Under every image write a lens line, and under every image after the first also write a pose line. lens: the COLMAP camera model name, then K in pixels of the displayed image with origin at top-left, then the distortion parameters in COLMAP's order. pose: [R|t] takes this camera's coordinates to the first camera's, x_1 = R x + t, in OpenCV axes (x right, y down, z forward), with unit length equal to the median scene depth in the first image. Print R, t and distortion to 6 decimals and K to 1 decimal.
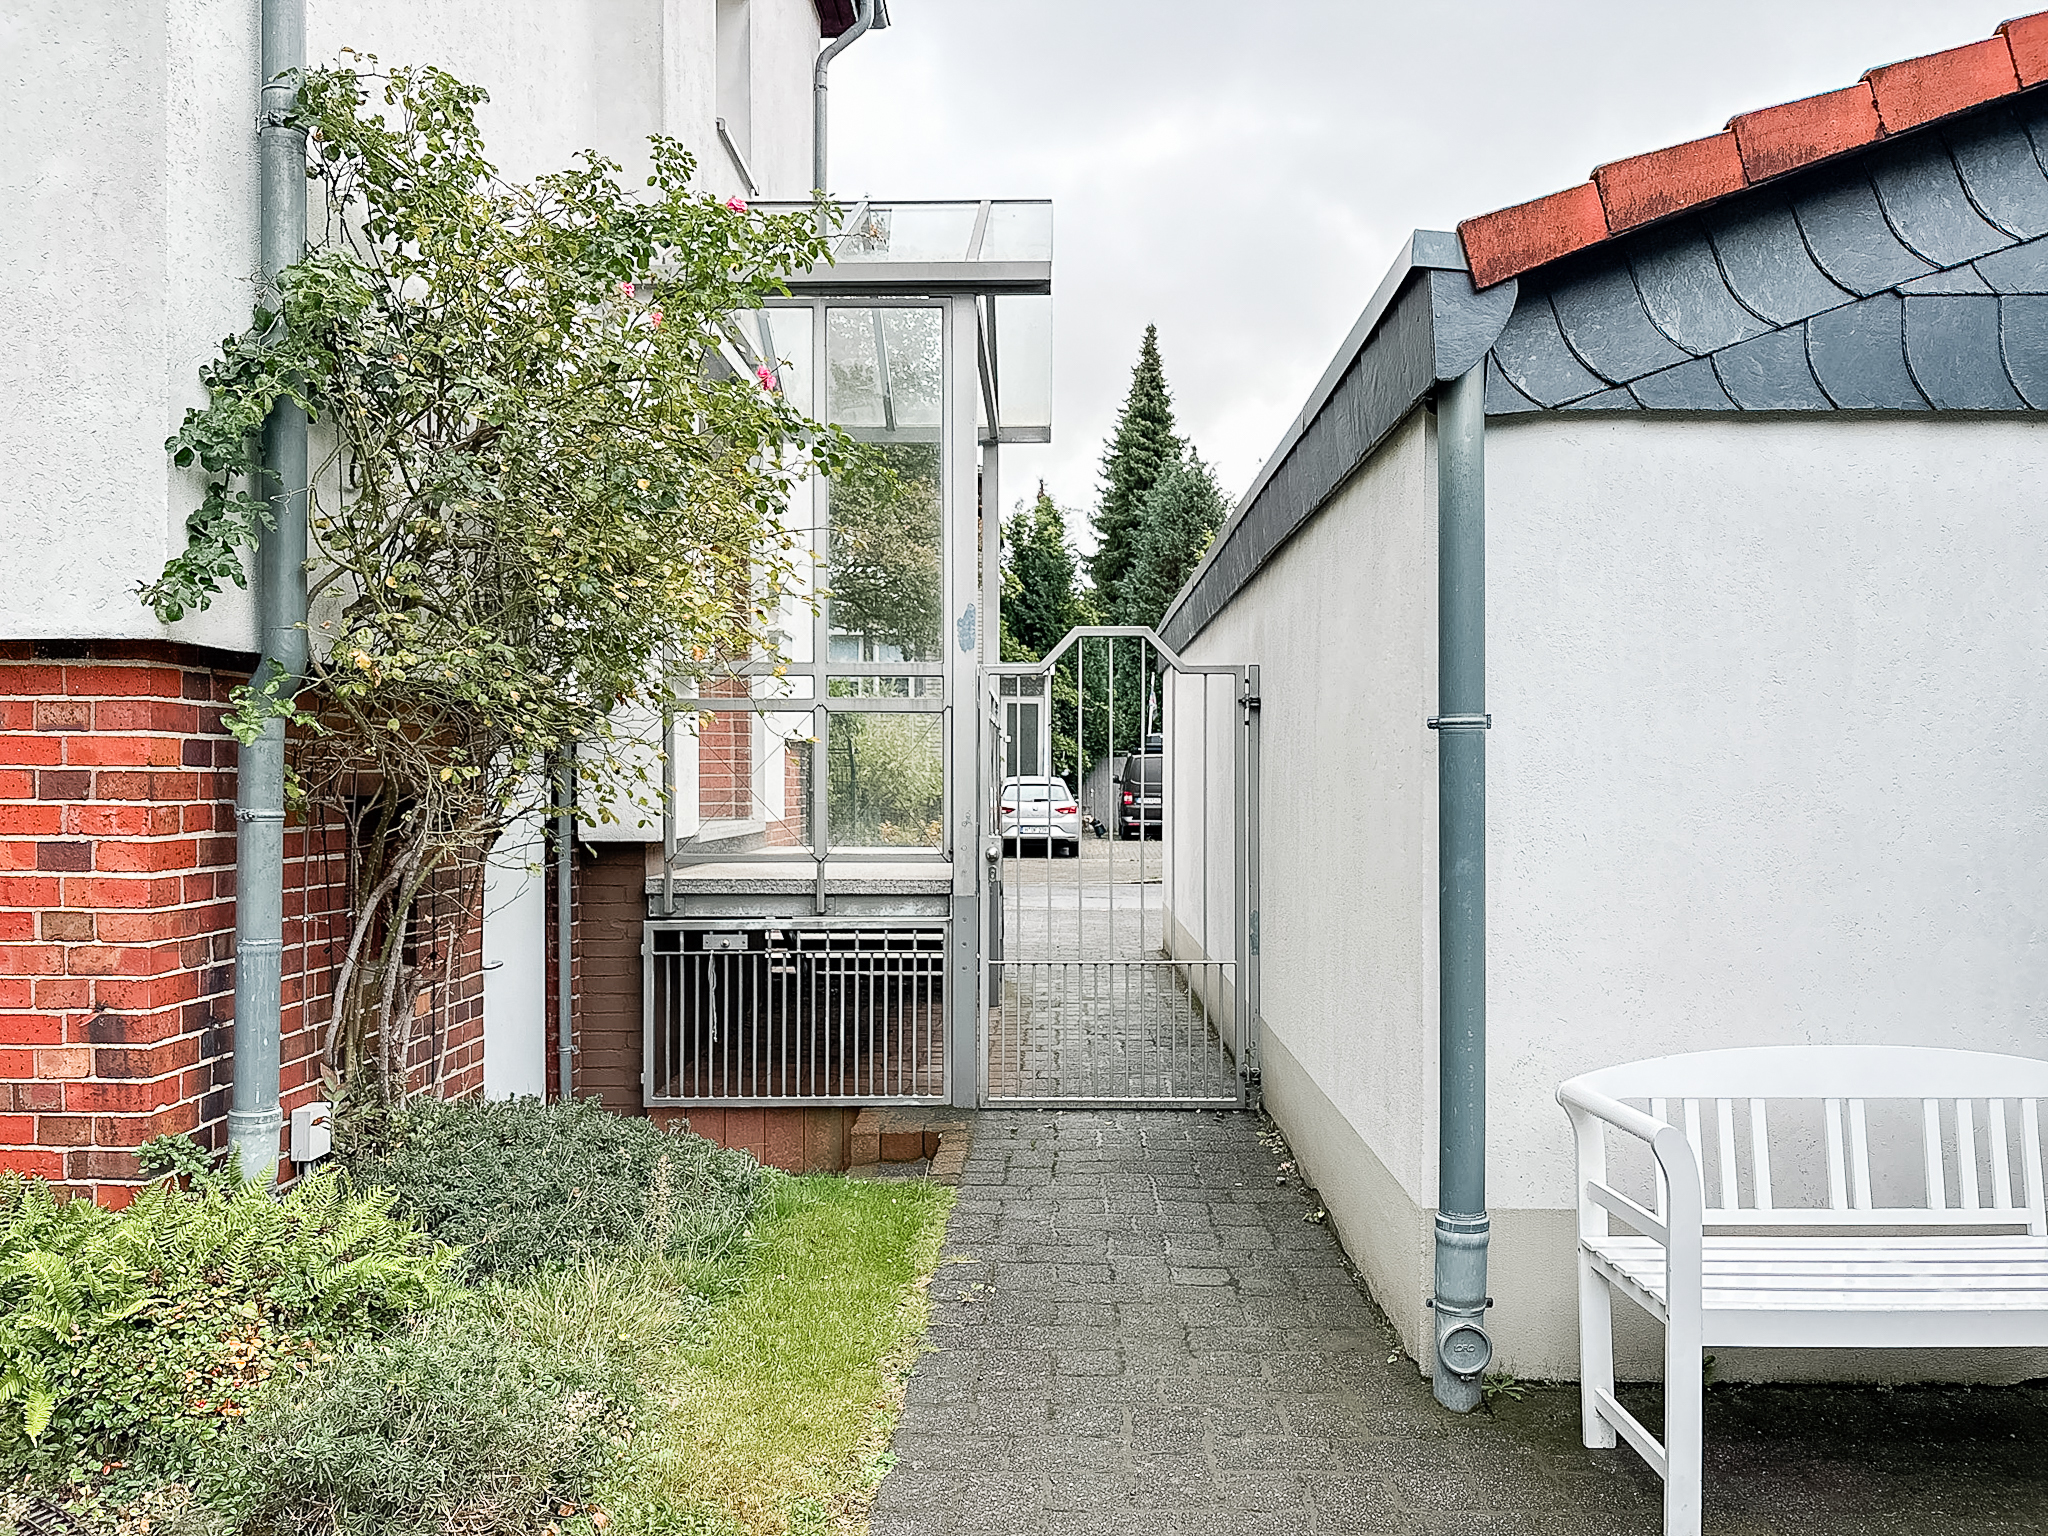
lens RADIAL K [[1652.3, 0, 1026.7], [0, 1652.3, 768.2], [0, 0, 1]] dist [0.011357, -0.016163]
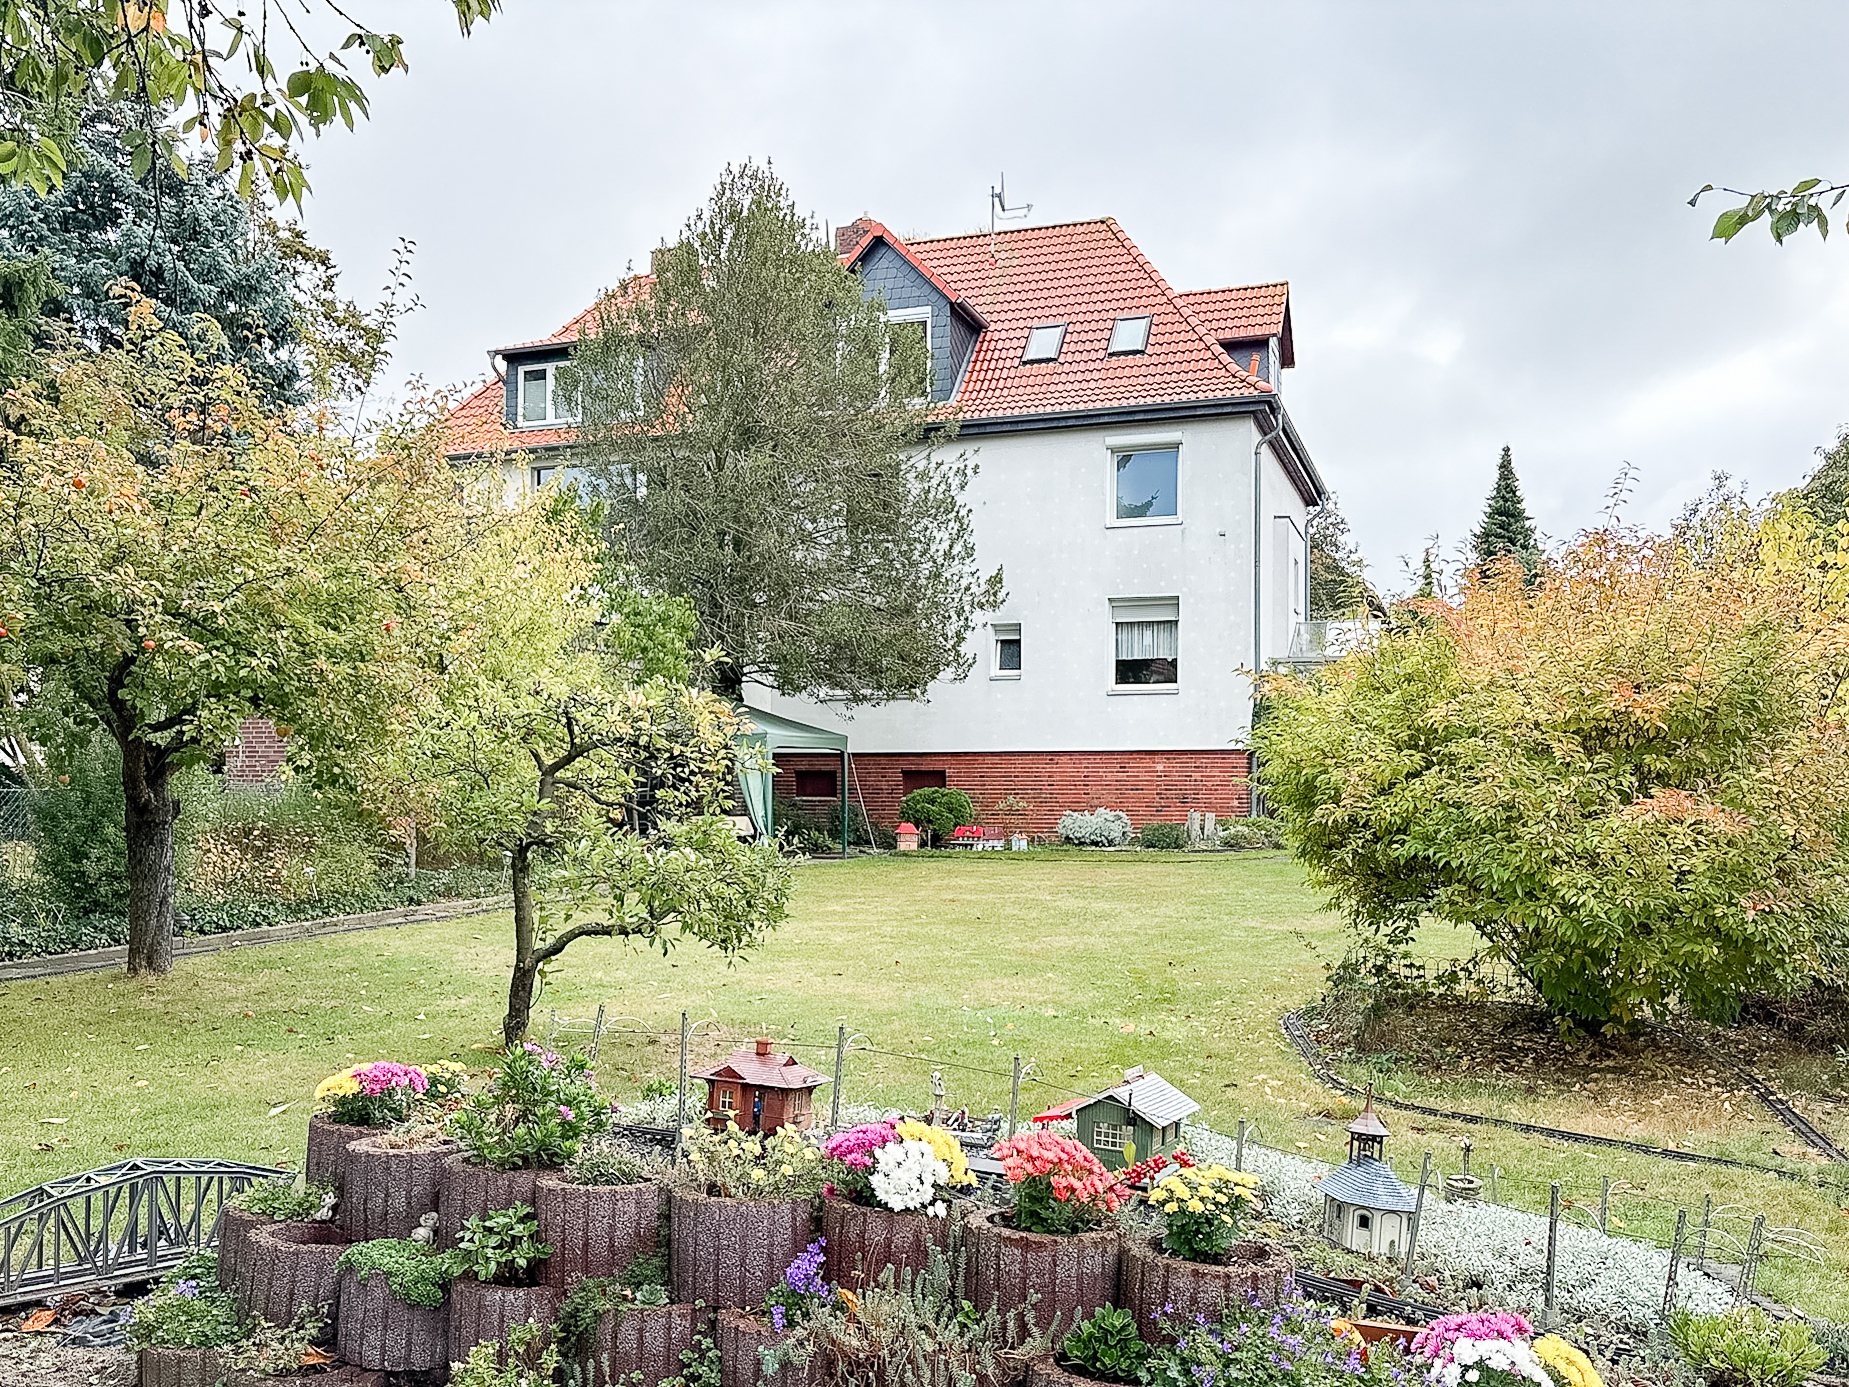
lens RADIAL K [[1491.7, 0, 925.2], [0, 1491.7, 696.7], [0, 0, 1]] dist [0.011357, -0.016163]
pose [[0.948884, -0.015727, -0.315234, 0.005538], [-0.000164, 0.998733, -0.050320, 0.002466], [0.315626, 0.047799, 0.947679, -0.325061]]
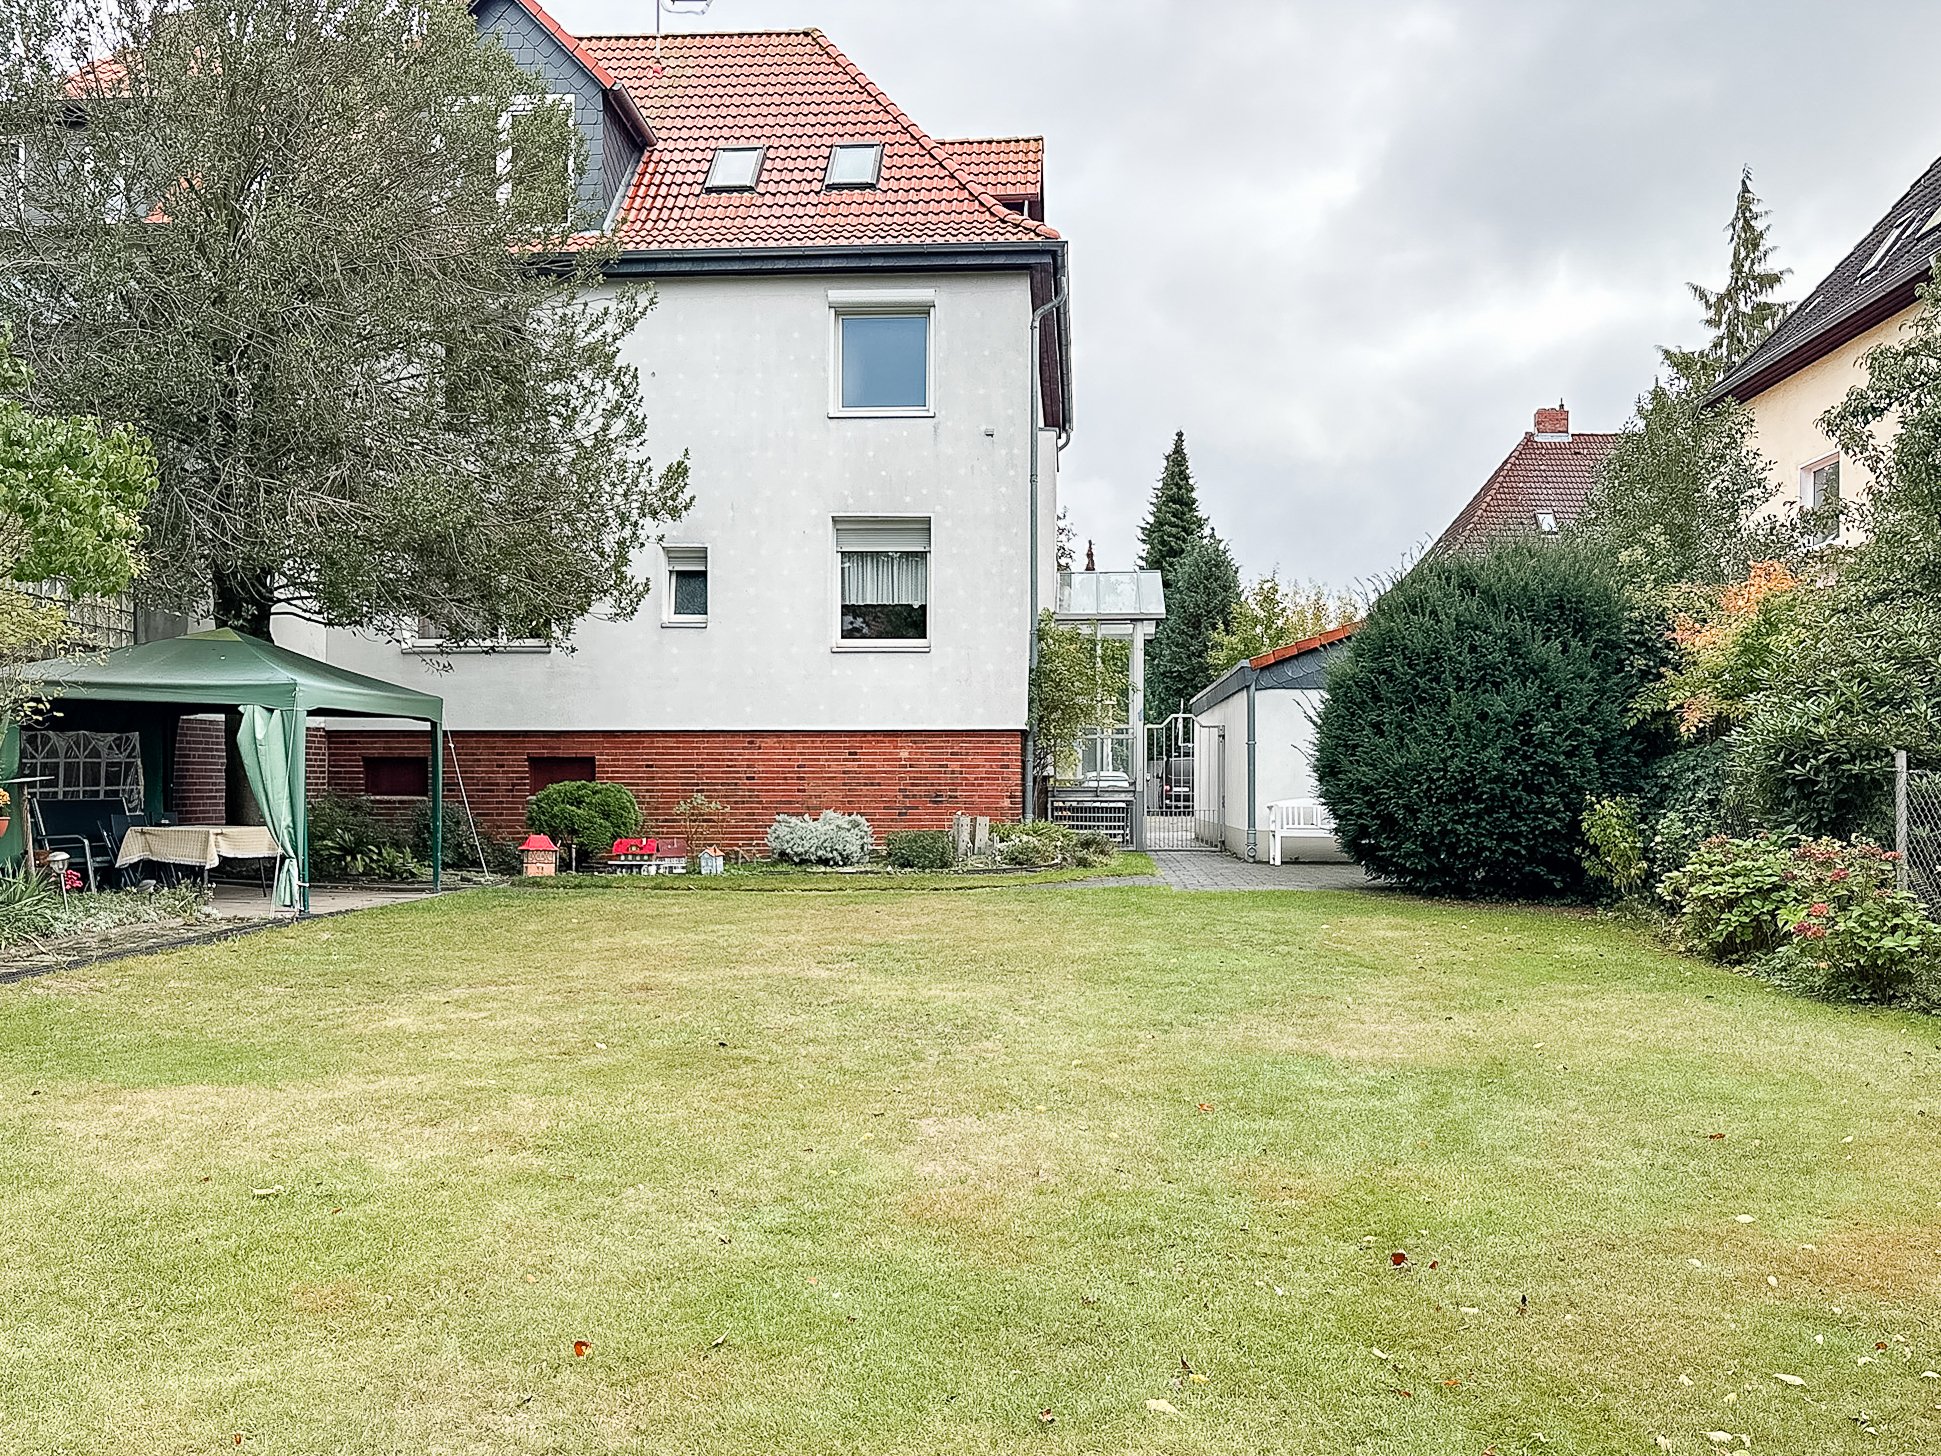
lens RADIAL K [[1566.0, 0, 972.7], [0, 1566.0, 749.0], [0, 0, 1]] dist [0.011357, -0.016163]
pose [[0.998602, 0.001684, -0.052834, -0.023017], [-0.002549, 0.999864, -0.016320, 0.004567], [0.052800, 0.016432, 0.998470, -0.248948]]
